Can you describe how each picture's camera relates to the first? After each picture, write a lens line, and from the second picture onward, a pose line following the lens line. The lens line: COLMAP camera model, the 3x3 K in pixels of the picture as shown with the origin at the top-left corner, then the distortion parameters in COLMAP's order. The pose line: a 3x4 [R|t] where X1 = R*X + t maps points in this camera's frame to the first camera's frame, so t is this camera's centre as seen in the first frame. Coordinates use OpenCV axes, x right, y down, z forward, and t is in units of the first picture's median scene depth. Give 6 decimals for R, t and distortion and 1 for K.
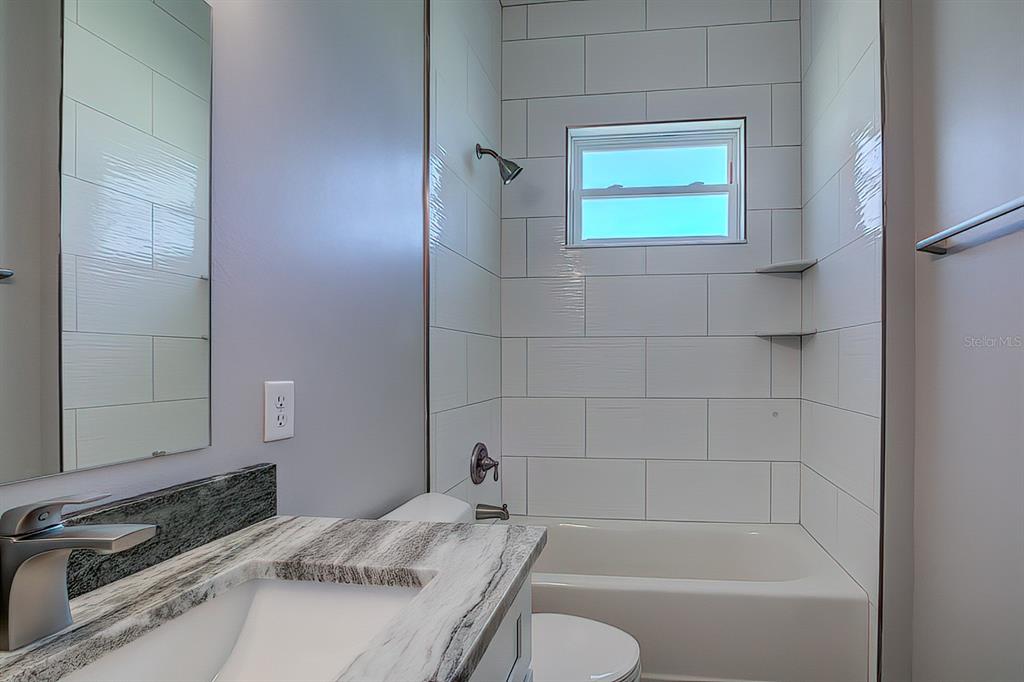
lens RADIAL K [[492.2, 0, 512.1], [0, 492.2, 358.6], [0, 0, 1]] dist [-0.000713, 0.000427]
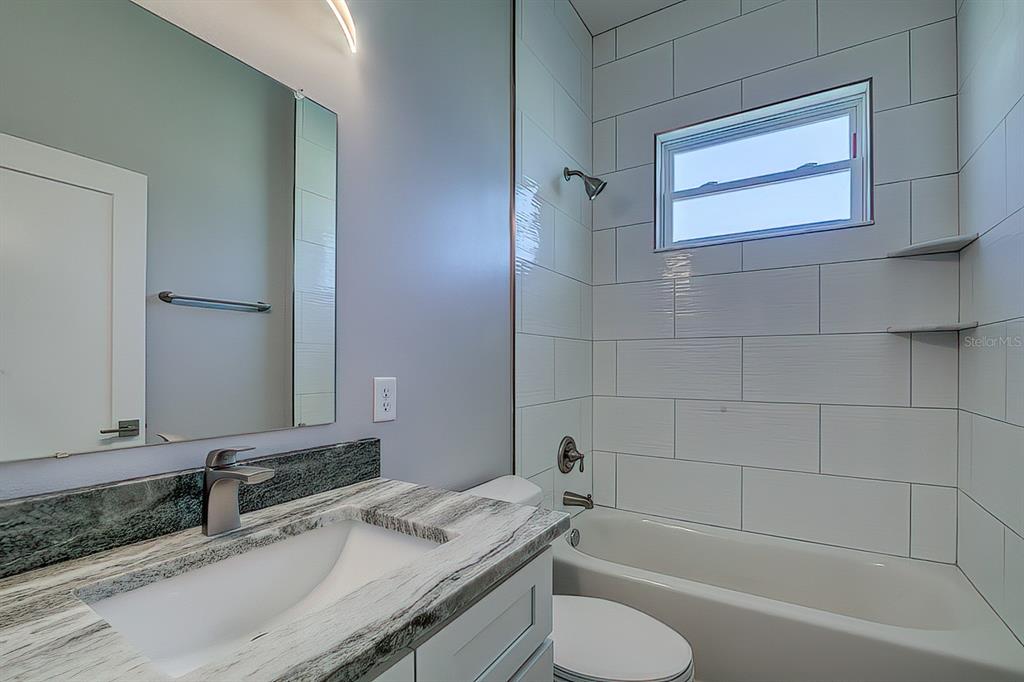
lens RADIAL K [[455.6, 0, 514.6], [0, 455.6, 357.8], [0, 0, 1]] dist [-0.001652, -0.000196]
pose [[0.903793, -0.005359, -0.427937, 0.300756], [0.002434, 0.999970, -0.007383, 0.002068], [0.427964, 0.005631, 0.903778, 0.023608]]
